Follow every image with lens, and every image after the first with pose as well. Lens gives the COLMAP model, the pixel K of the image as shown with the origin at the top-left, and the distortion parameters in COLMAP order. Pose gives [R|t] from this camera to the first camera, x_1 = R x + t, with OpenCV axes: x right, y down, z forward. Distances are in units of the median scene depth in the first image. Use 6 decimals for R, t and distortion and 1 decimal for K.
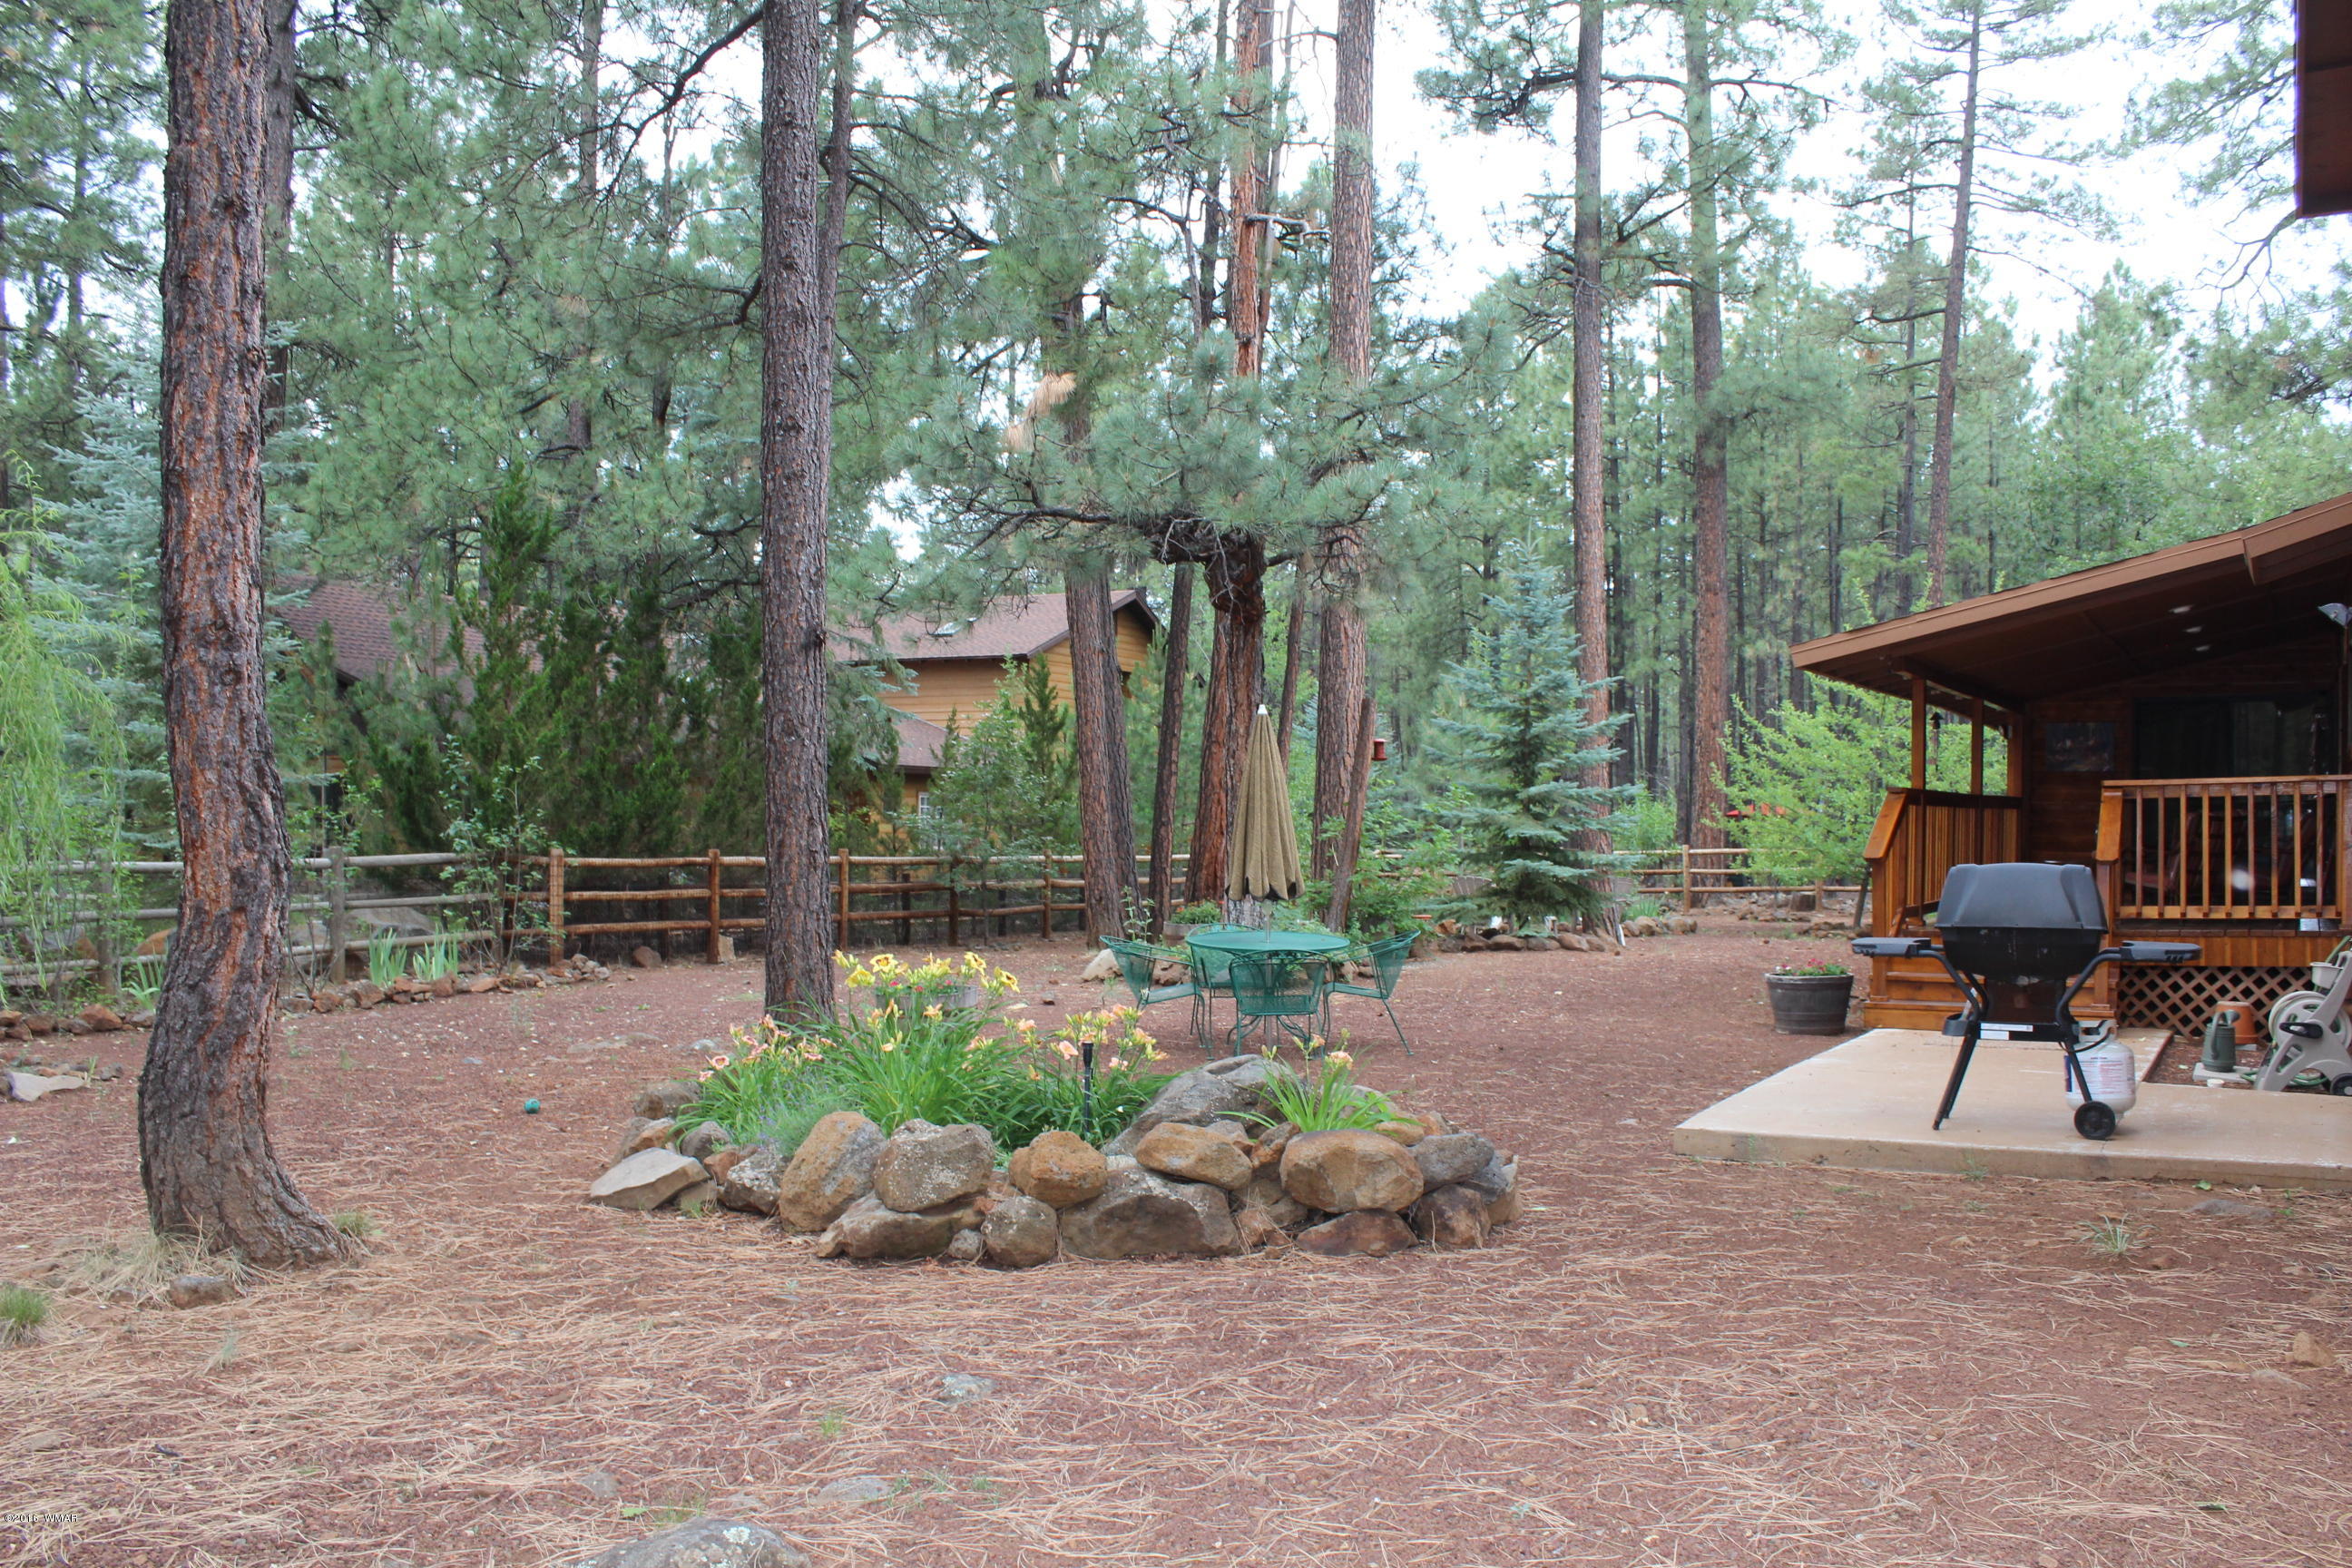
lens RADIAL K [[1982.1, 0, 1193.4], [0, 1982.1, 790.2], [0, 0, 1]] dist [-0.164563, 0.134807]
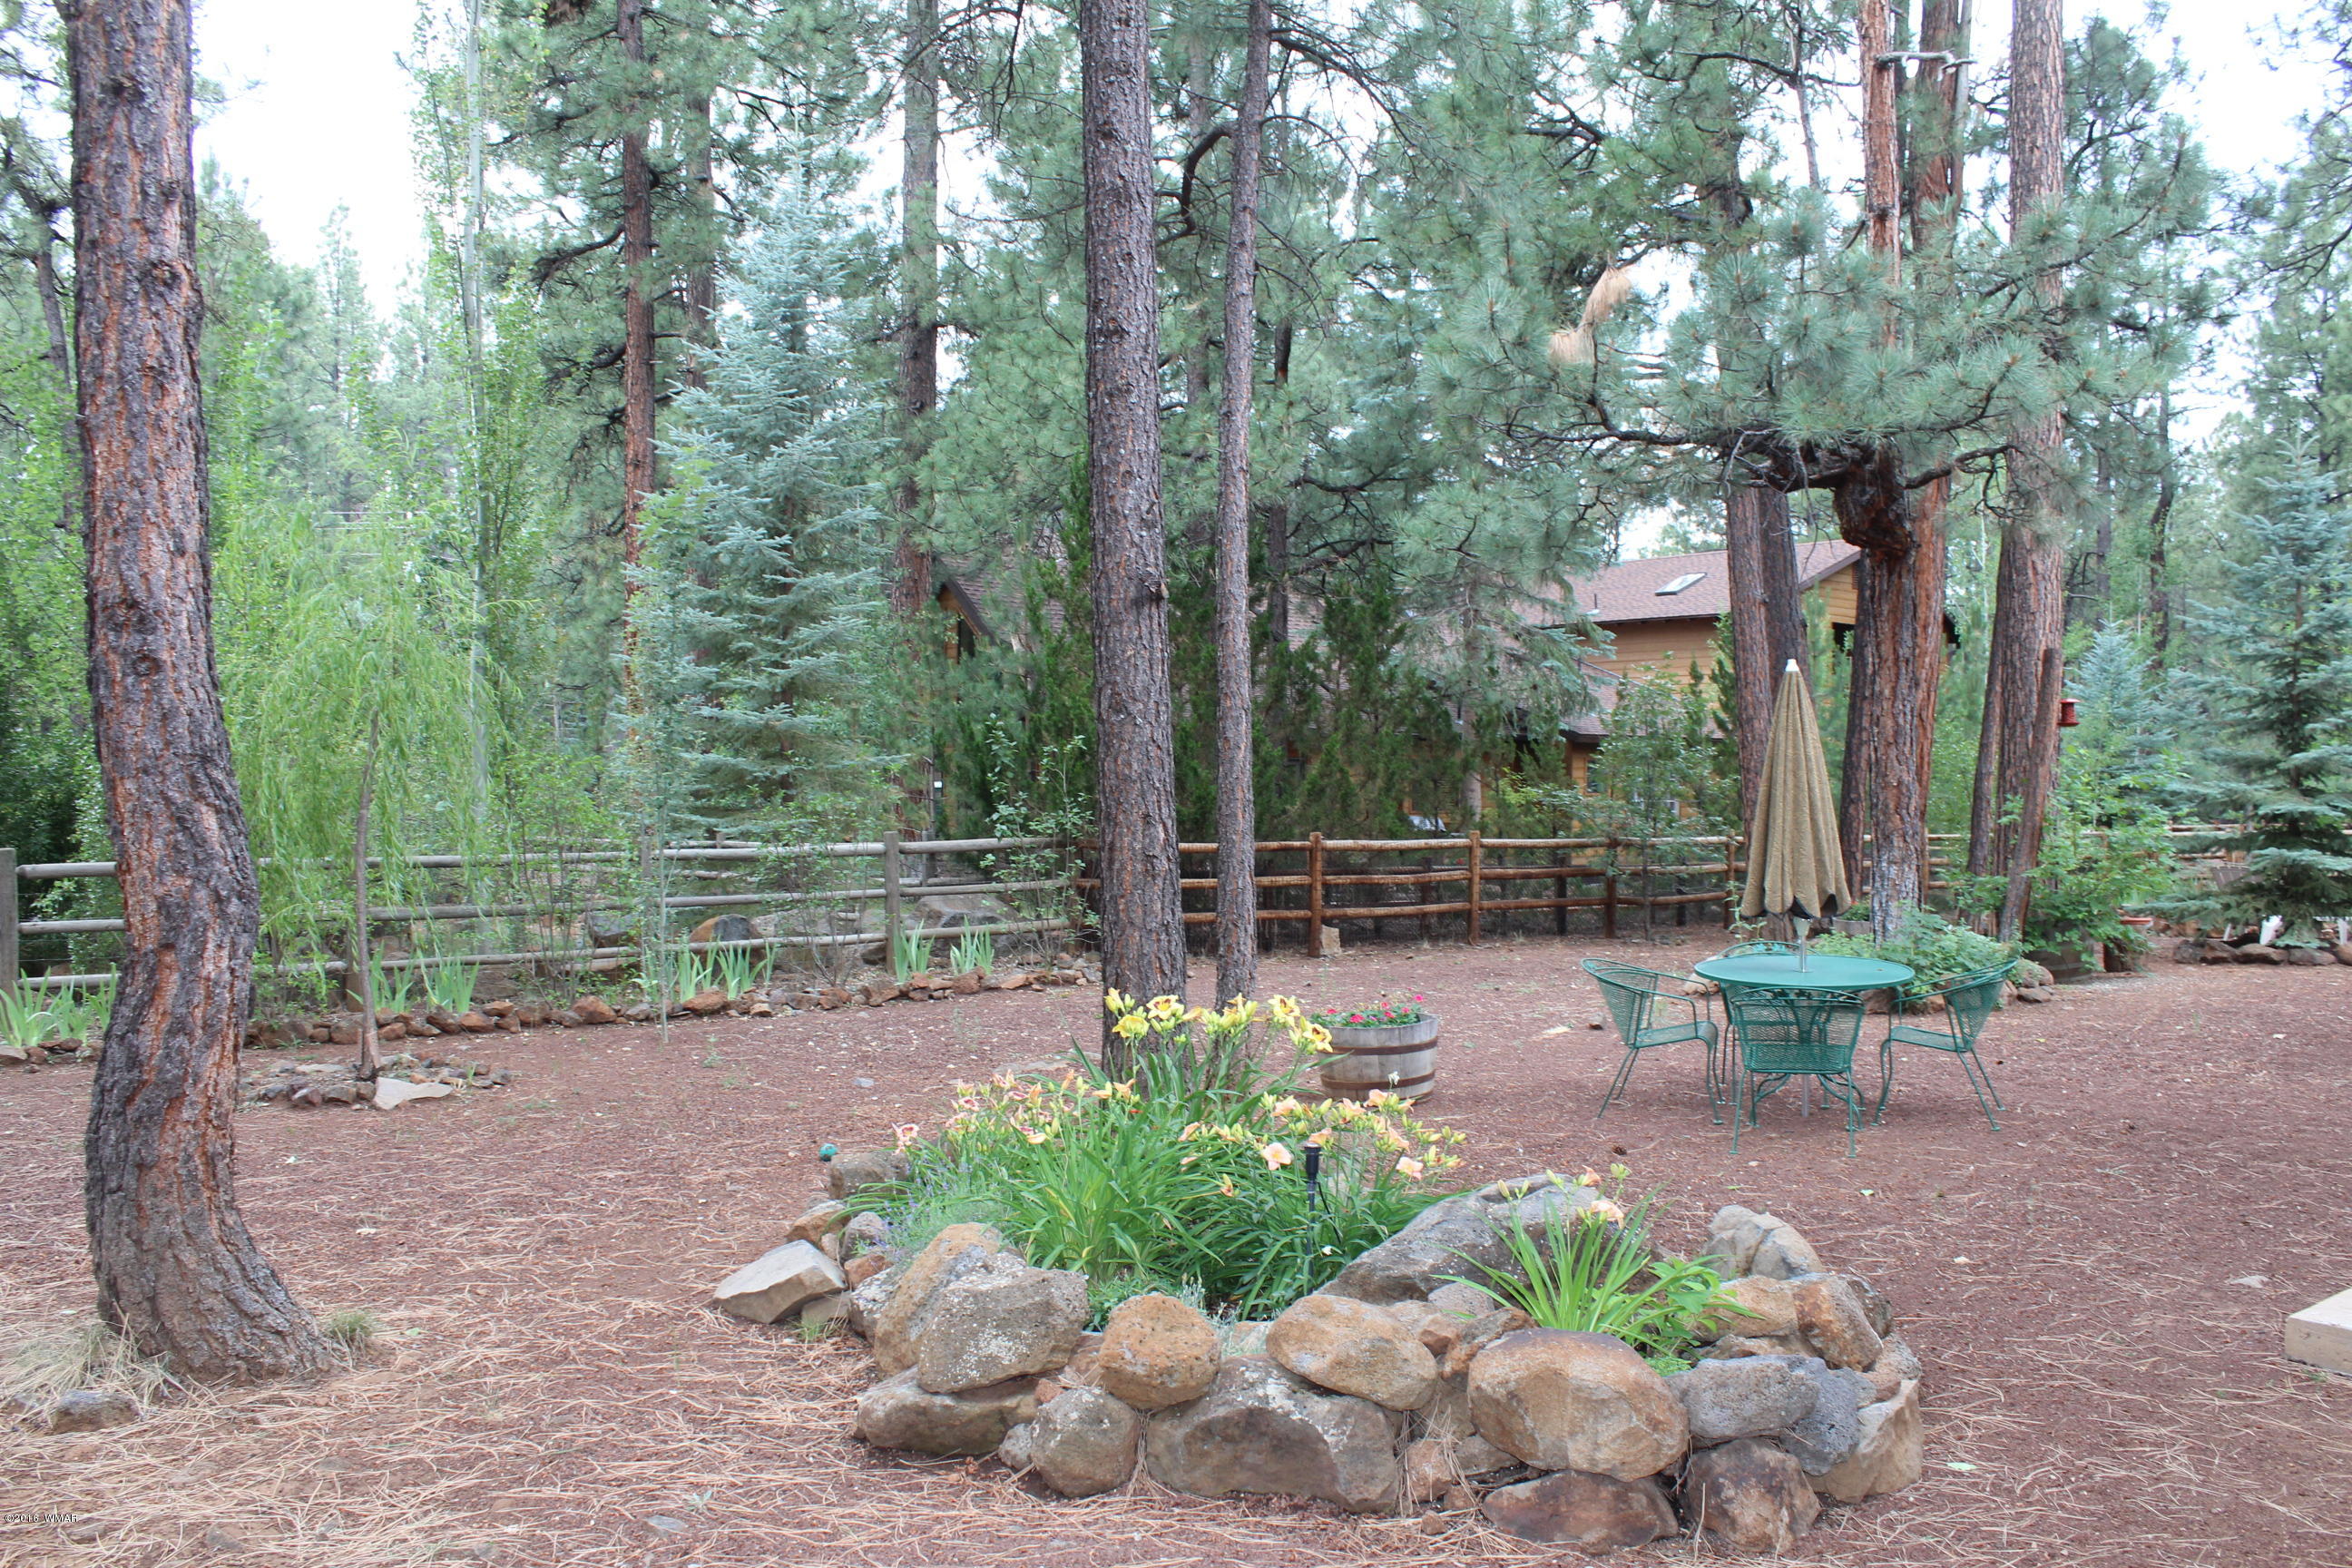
lens RADIAL K [[1982.1, 0, 1176.4], [0, 1982.1, 800.5], [0, 0, 1]] dist [-0.164563, 0.134807]
pose [[0.914304, -0.002055, -0.405023, 0.192571], [0.011039, 0.999742, 0.019847, -0.010160], [0.404878, -0.022617, 0.914091, 0.350896]]
